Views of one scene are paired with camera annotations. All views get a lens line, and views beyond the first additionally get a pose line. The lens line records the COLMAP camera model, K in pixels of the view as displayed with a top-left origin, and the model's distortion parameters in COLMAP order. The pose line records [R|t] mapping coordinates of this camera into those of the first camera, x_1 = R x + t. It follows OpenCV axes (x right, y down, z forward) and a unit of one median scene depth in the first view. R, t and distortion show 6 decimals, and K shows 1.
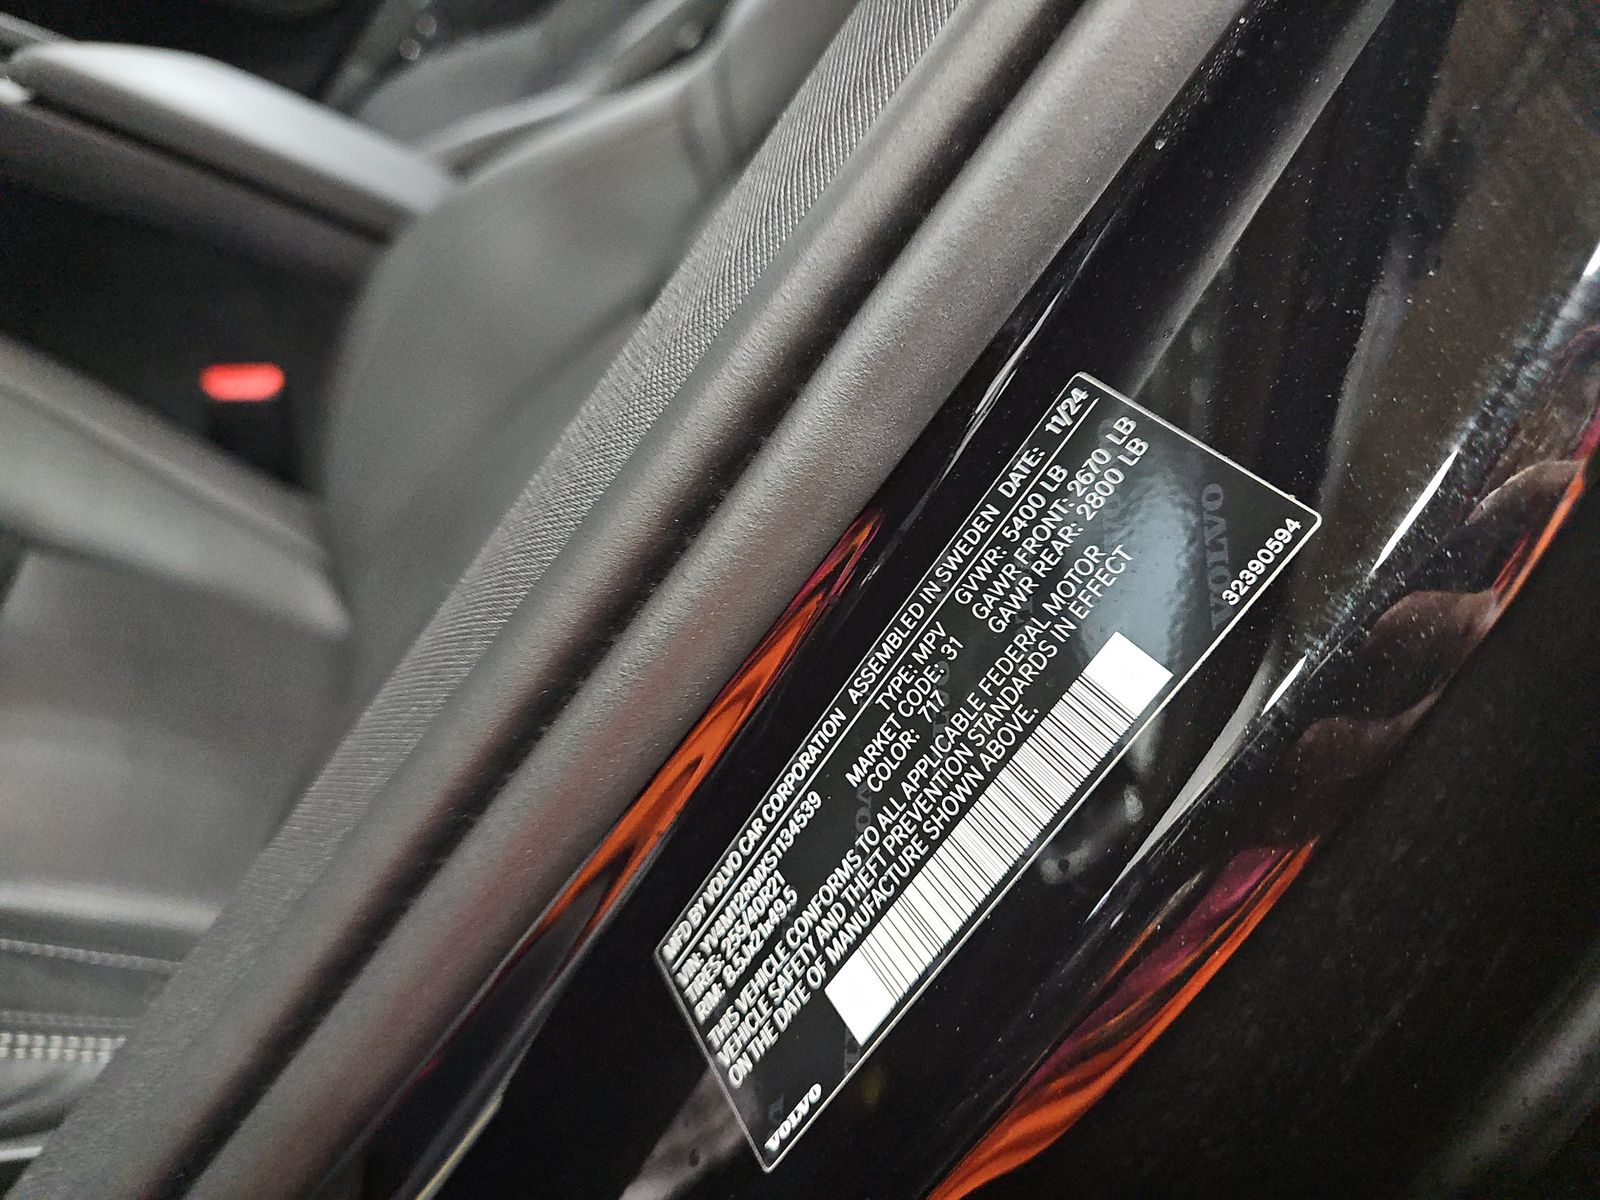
lens RADIAL K [[1029.9, 0, 763.1], [0, 1029.9, 601.7], [0, 0, 1]] dist [0.000349, -0.004255]
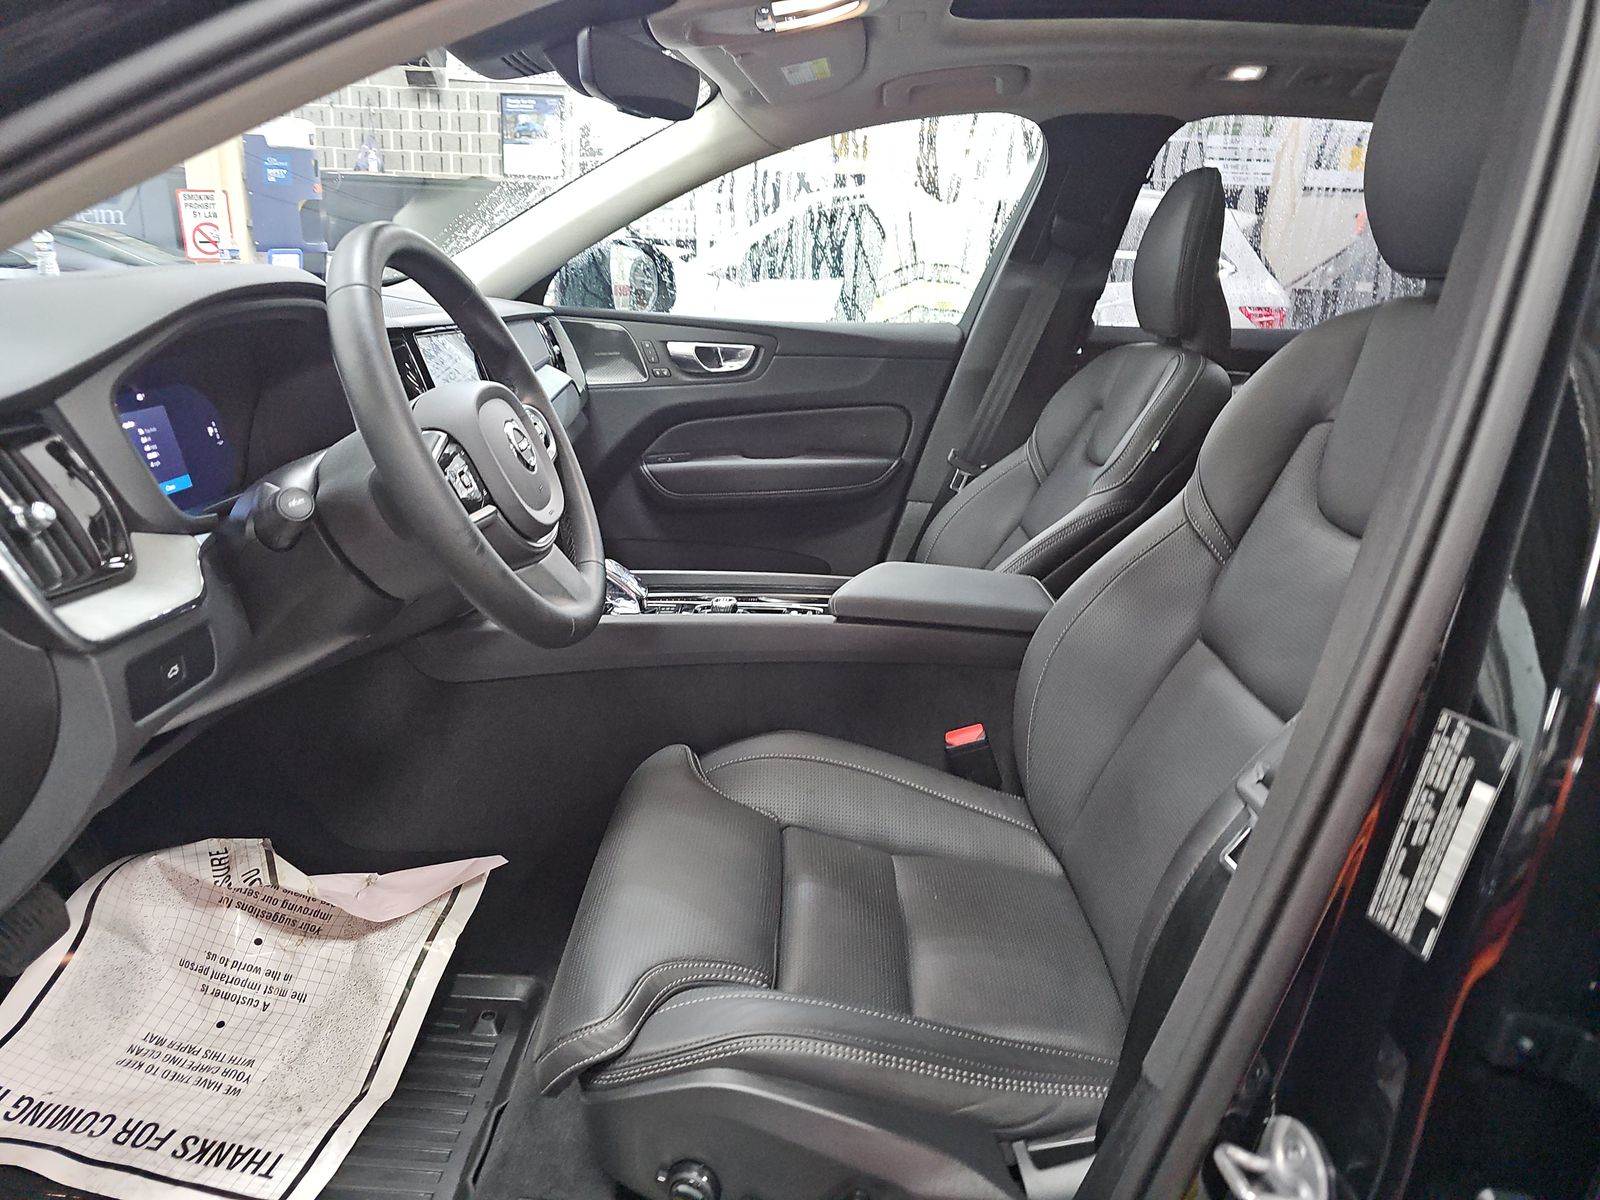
lens RADIAL K [[1029.9, 0, 763.1], [0, 1029.9, 601.7], [0, 0, 1]] dist [0.000349, -0.004255]
pose [[0.858343, -0.296858, -0.418475, -0.095126], [0.186004, 0.940178, -0.285427, -0.001842], [0.478173, 0.167156, 0.862212, -2.990148]]
